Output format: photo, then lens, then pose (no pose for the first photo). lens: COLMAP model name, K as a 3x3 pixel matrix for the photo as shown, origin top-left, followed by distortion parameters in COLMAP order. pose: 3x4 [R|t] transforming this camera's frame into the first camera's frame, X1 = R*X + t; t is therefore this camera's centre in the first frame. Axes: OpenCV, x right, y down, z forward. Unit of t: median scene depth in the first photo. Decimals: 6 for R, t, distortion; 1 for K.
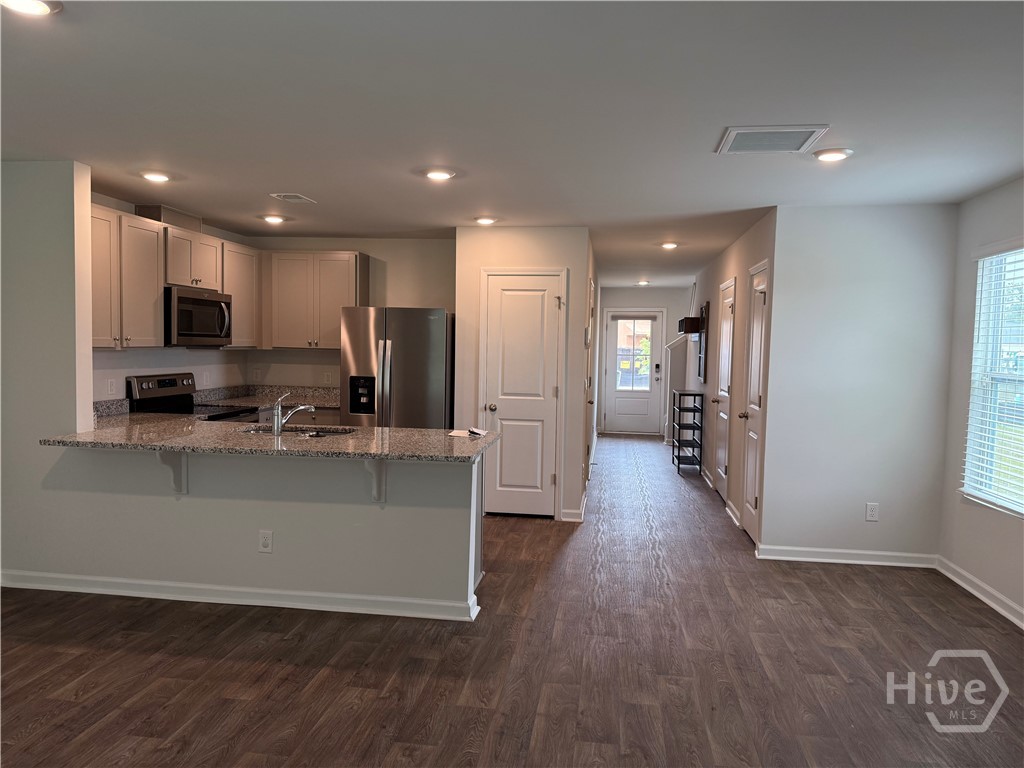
lens RADIAL K [[713.0, 0, 515.0], [0, 713.0, 382.9], [0, 0, 1]] dist [0.103435, -0.145195]
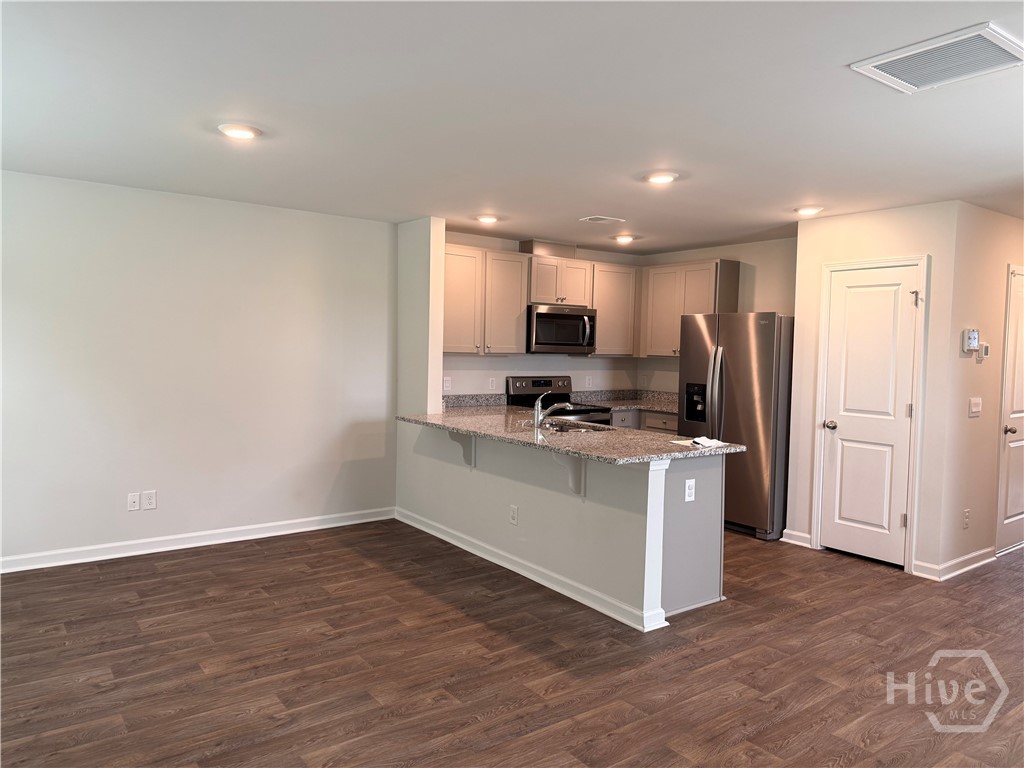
lens RADIAL K [[713.5, 0, 512.3], [0, 713.5, 376.1], [0, 0, 1]] dist [0.144476, -0.217284]
pose [[0.701158, 0.024505, -0.712585, 0.366277], [-0.046514, 0.998852, -0.011418, 0.004191], [0.711487, 0.041152, 0.701493, 0.124943]]
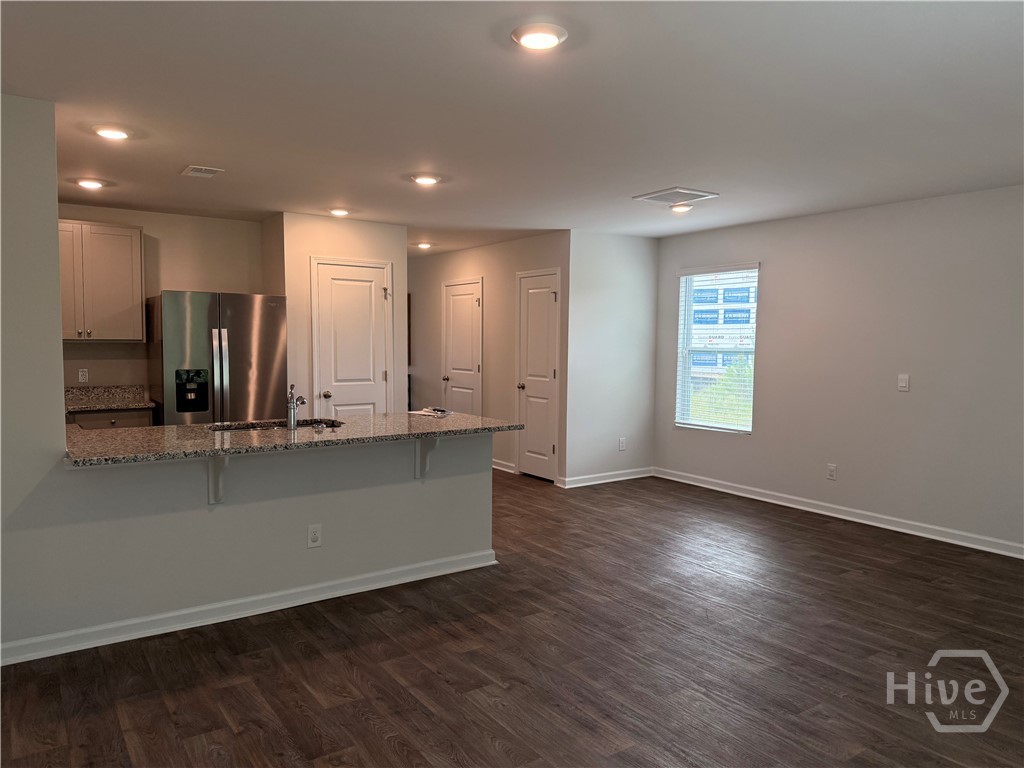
lens RADIAL K [[713.0, 0, 515.0], [0, 713.0, 382.9], [0, 0, 1]] dist [0.103435, -0.145195]
pose [[0.734671, -0.058008, 0.675939, -0.599415], [0.045235, 0.998309, 0.036508, -0.008375], [-0.676913, 0.003755, 0.736053, 0.073196]]
